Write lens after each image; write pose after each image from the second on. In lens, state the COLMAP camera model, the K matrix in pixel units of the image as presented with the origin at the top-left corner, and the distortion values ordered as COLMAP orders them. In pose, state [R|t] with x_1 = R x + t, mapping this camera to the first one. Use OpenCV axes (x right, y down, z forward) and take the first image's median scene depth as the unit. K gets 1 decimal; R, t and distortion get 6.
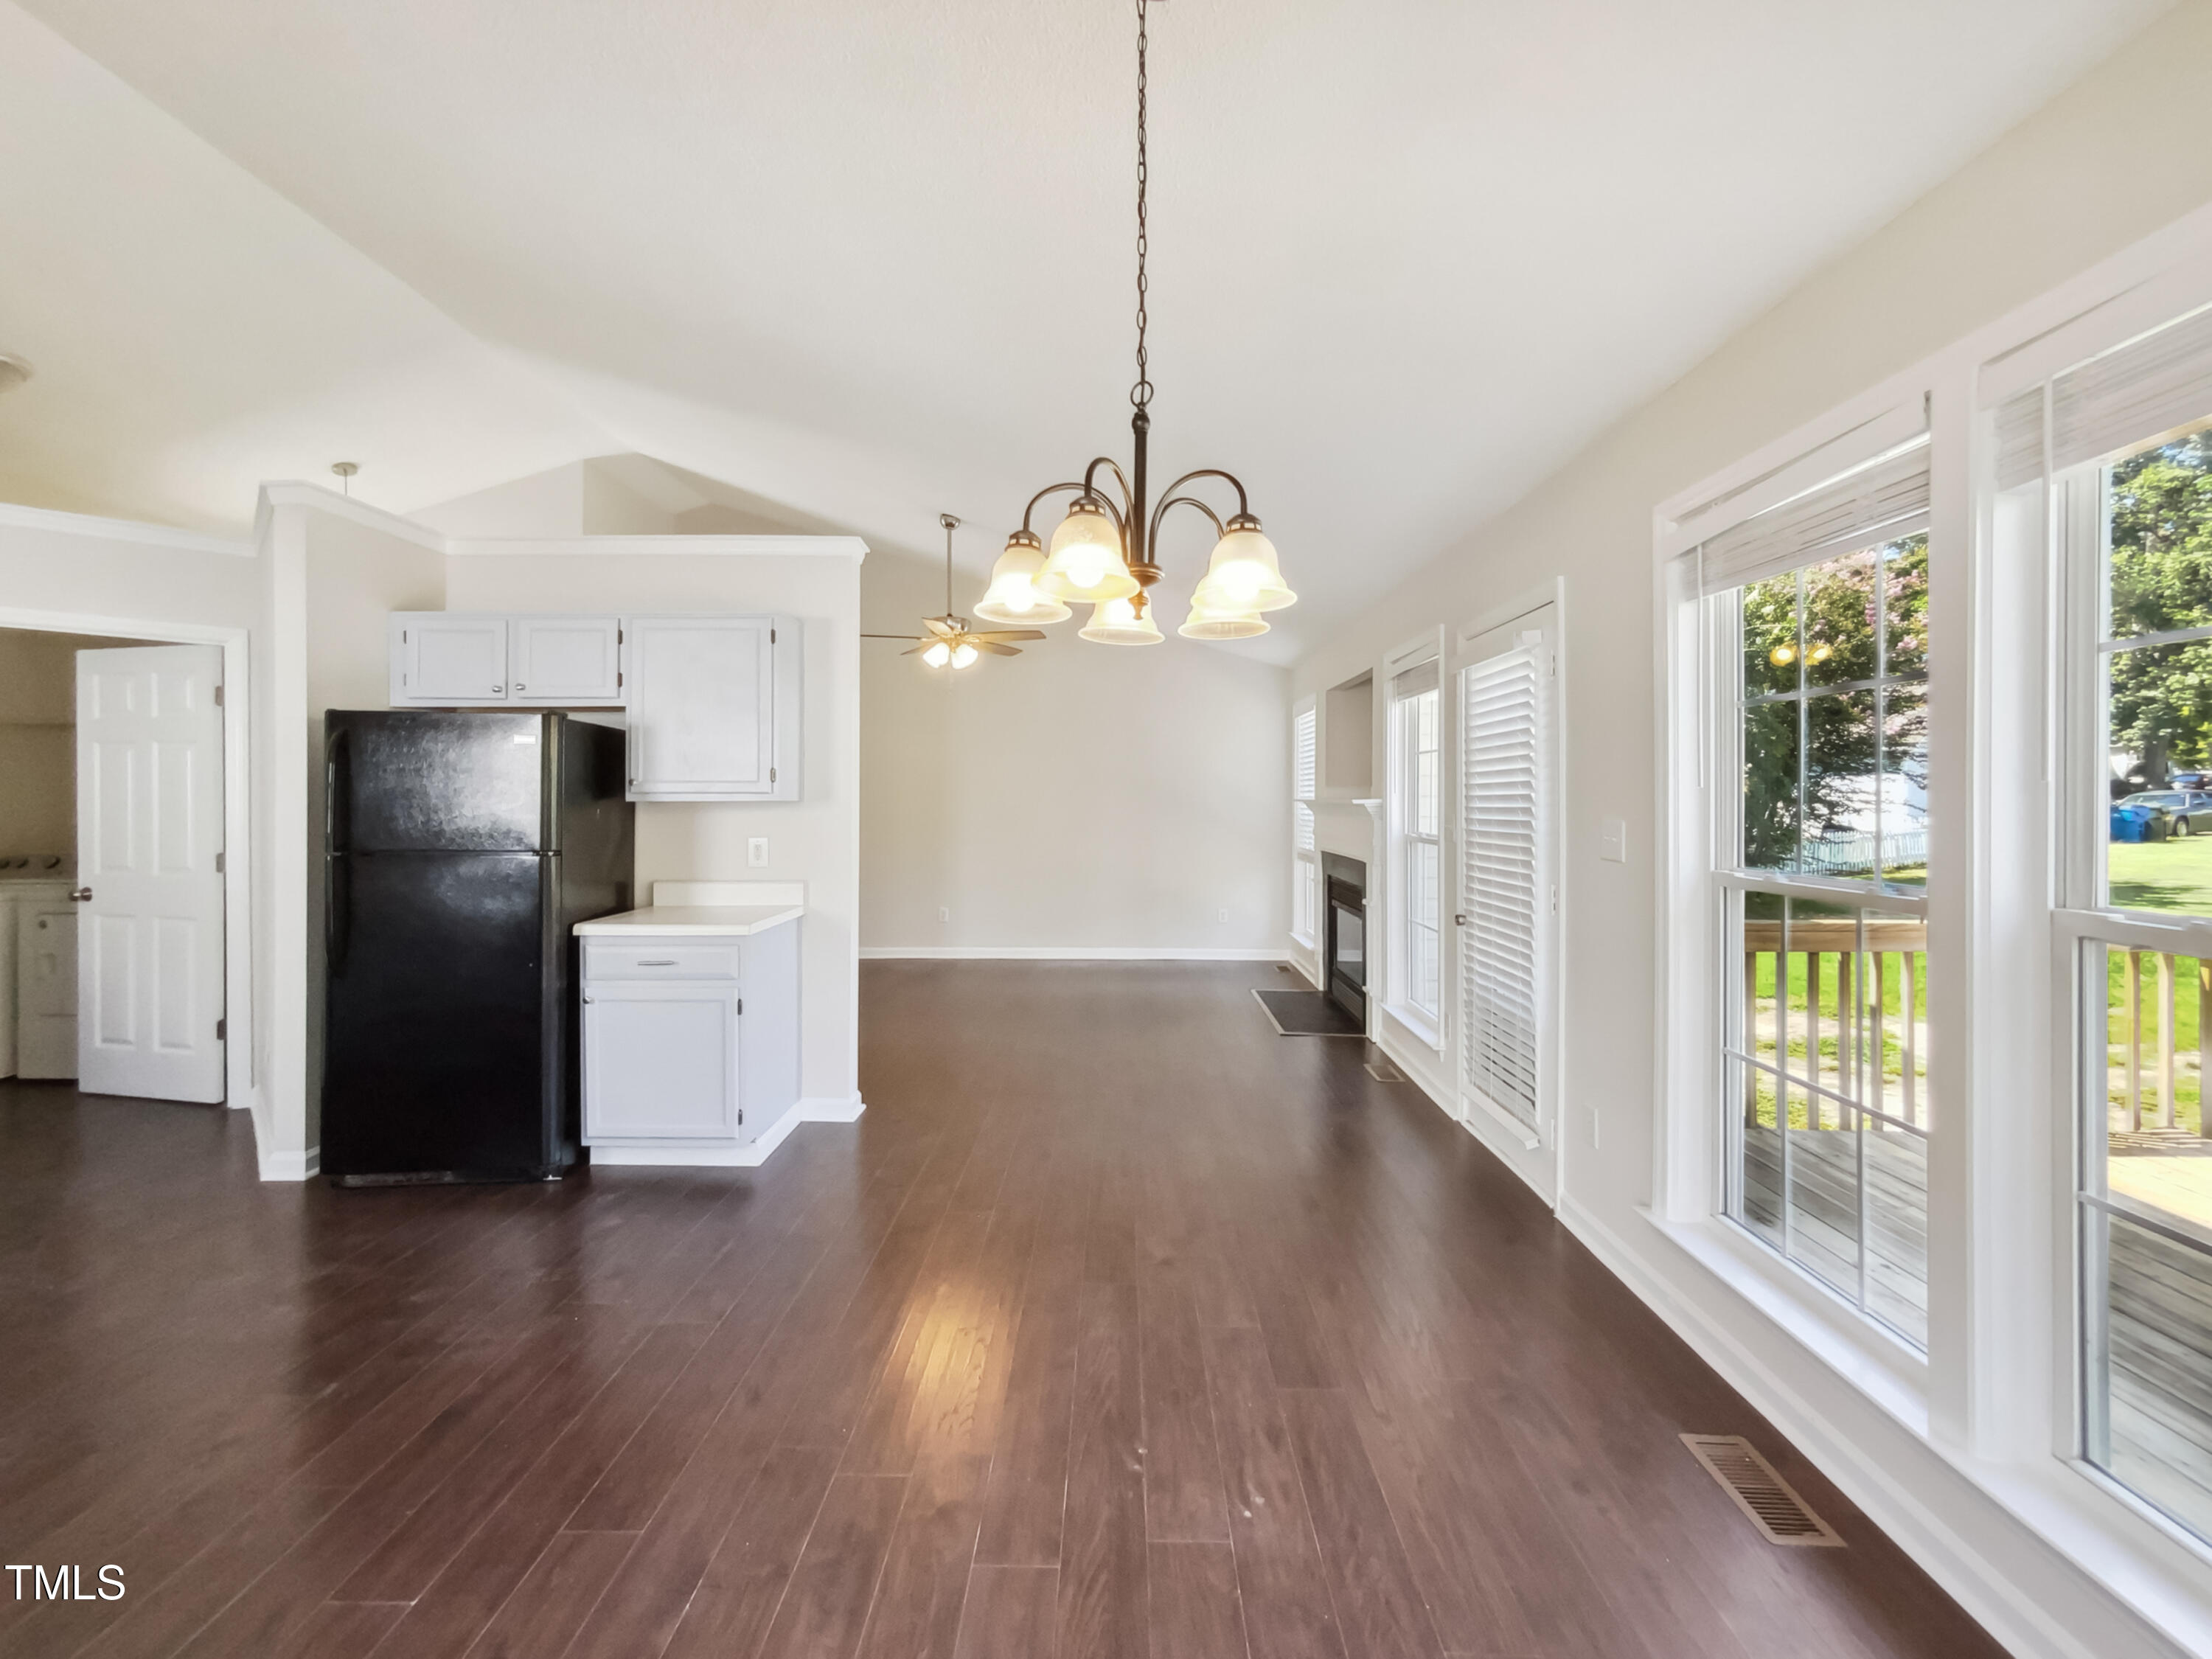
lens RADIAL K [[951.6, 0, 1106.6], [0, 951.6, 800.9], [0, 0, 1]] dist [-0.000365, 0.000001]
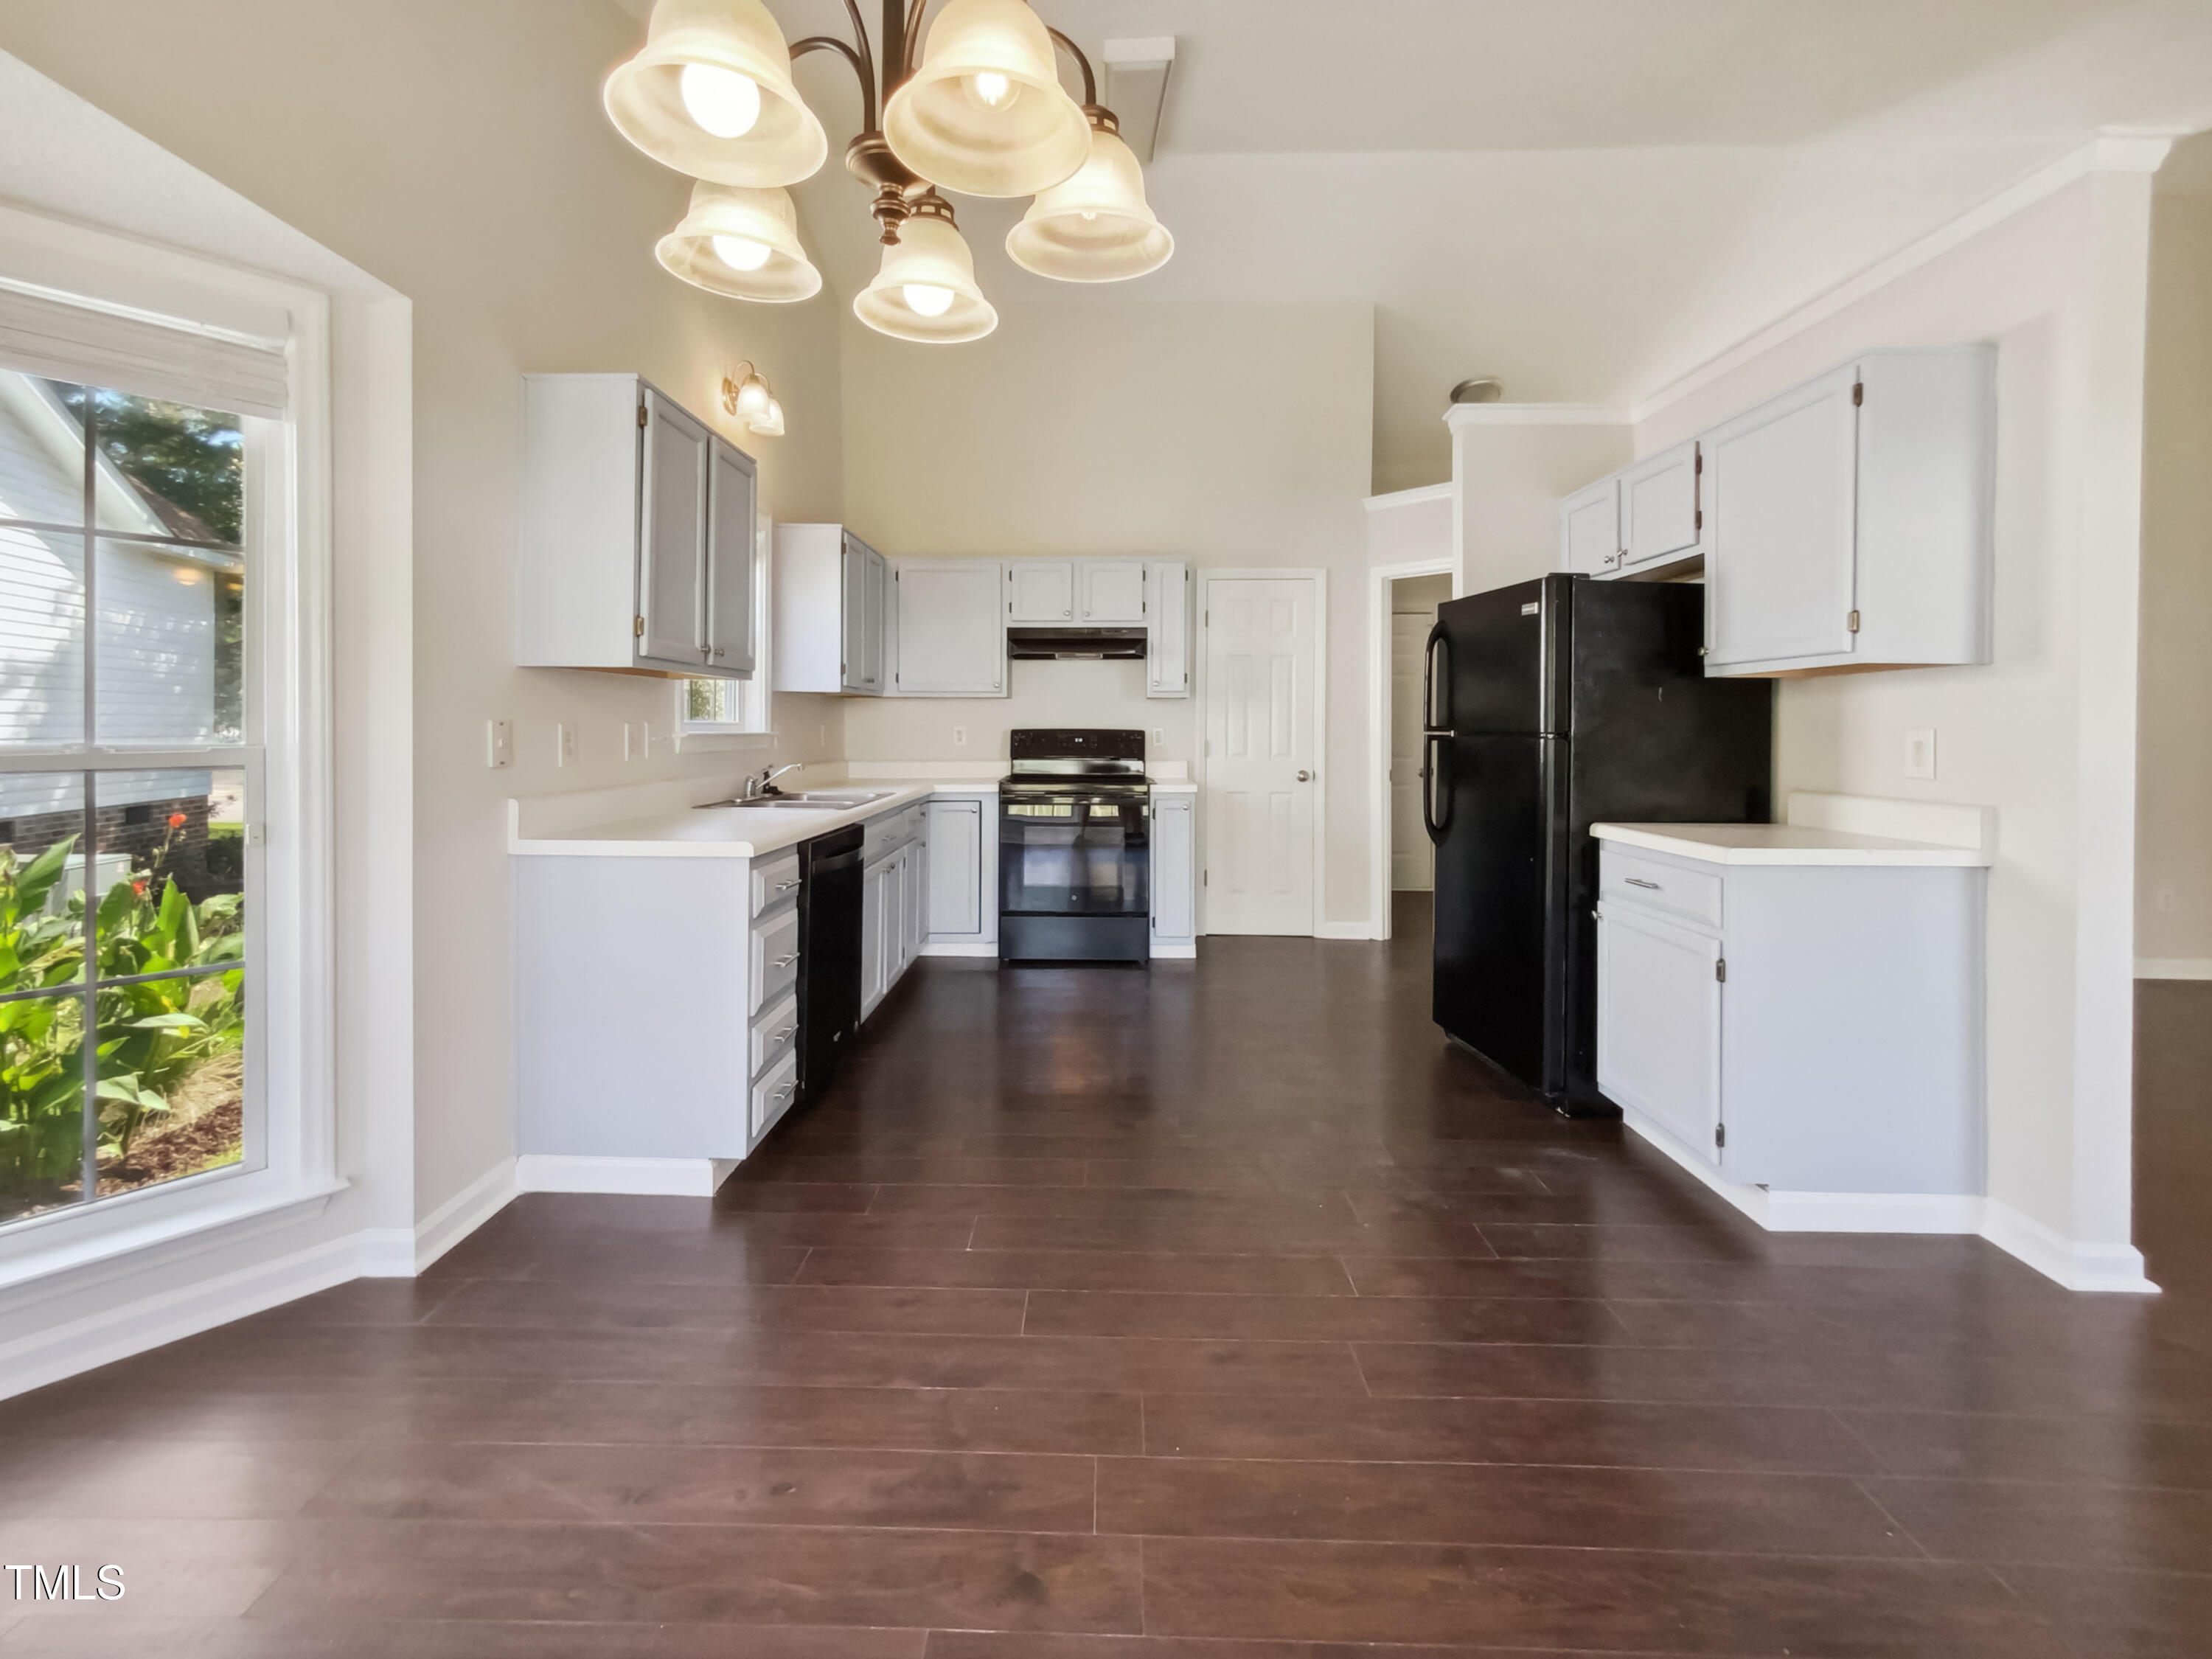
lens RADIAL K [[985.3, 0, 1103.0], [0, 985.3, 736.3], [0, 0, 1]] dist [0.018868, 0.000124]
pose [[-0.007037, 0.002892, -0.999971, 0.310273], [-0.006905, 0.999972, 0.002940, 0.051571], [0.999951, 0.006925, -0.007016, 0.555558]]
